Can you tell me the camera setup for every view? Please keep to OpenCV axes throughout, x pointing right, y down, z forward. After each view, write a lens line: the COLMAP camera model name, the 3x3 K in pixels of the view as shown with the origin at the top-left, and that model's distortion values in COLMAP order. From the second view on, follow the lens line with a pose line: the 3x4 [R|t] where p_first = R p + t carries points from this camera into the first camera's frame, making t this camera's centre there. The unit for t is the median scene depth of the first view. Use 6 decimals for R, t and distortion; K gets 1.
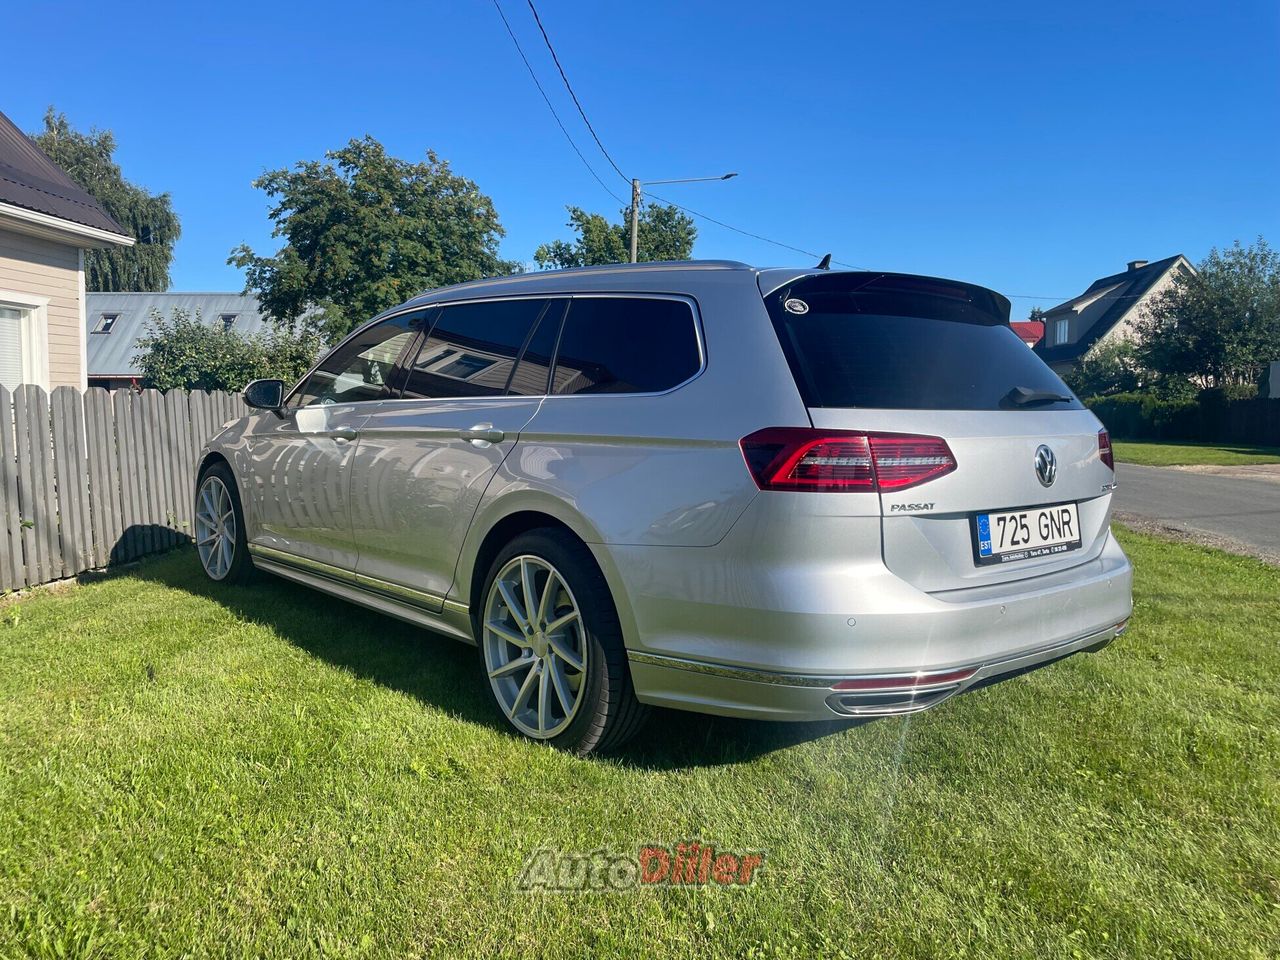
lens RADIAL K [[968.0, 0, 636.6], [0, 968.0, 479.0], [0, 0, 1]] dist [0.013272, -0.002496]
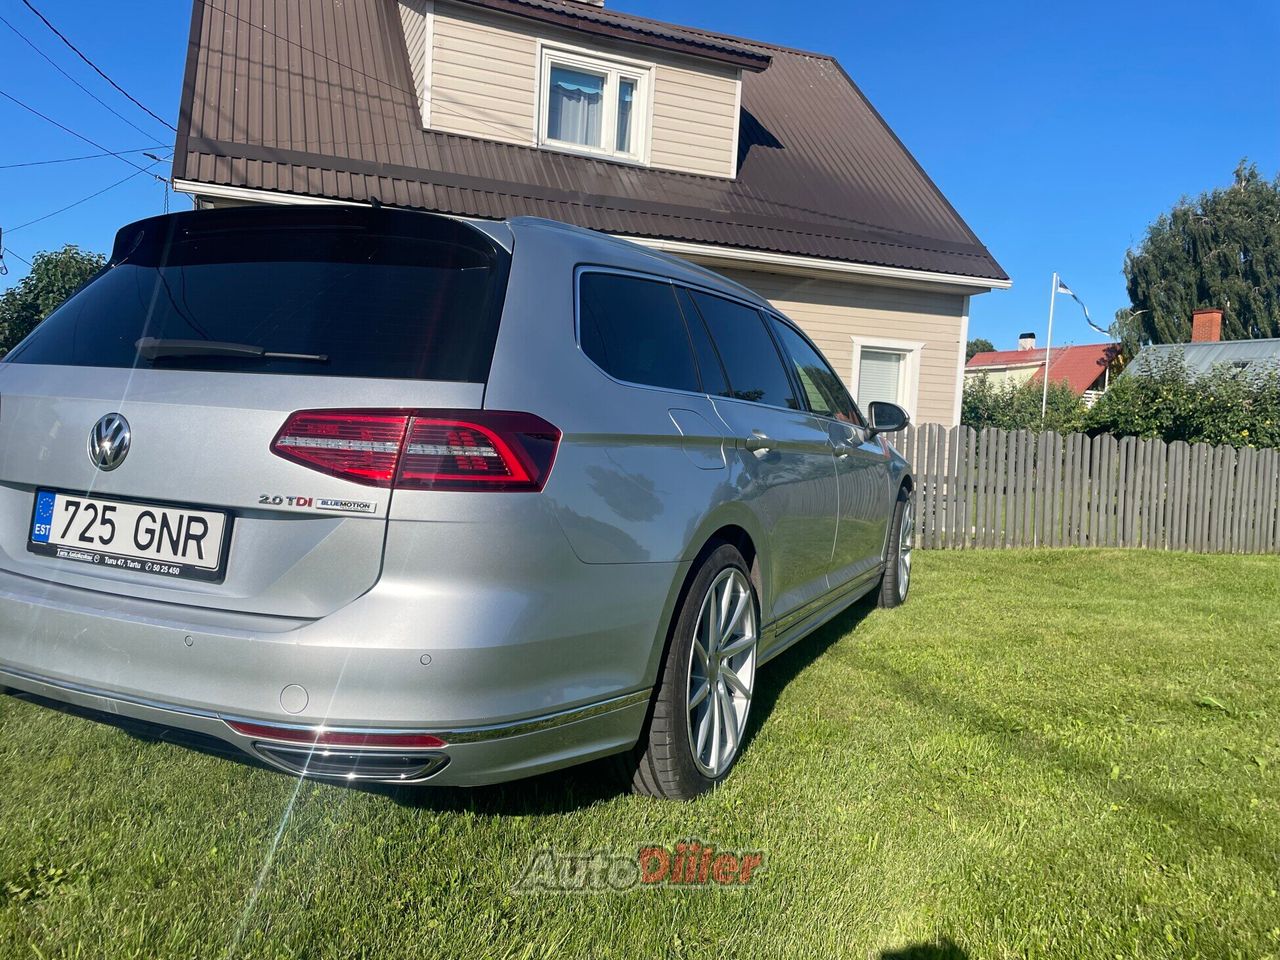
lens RADIAL K [[968.0, 0, 636.5], [0, 968.0, 477.3], [0, 0, 1]] dist [0.013272, -0.002496]
pose [[0.426018, 0.065800, -0.902319, 1.209566], [-0.117942, 0.992880, 0.016719, -0.044227], [0.896994, 0.099299, 0.430745, 1.010507]]
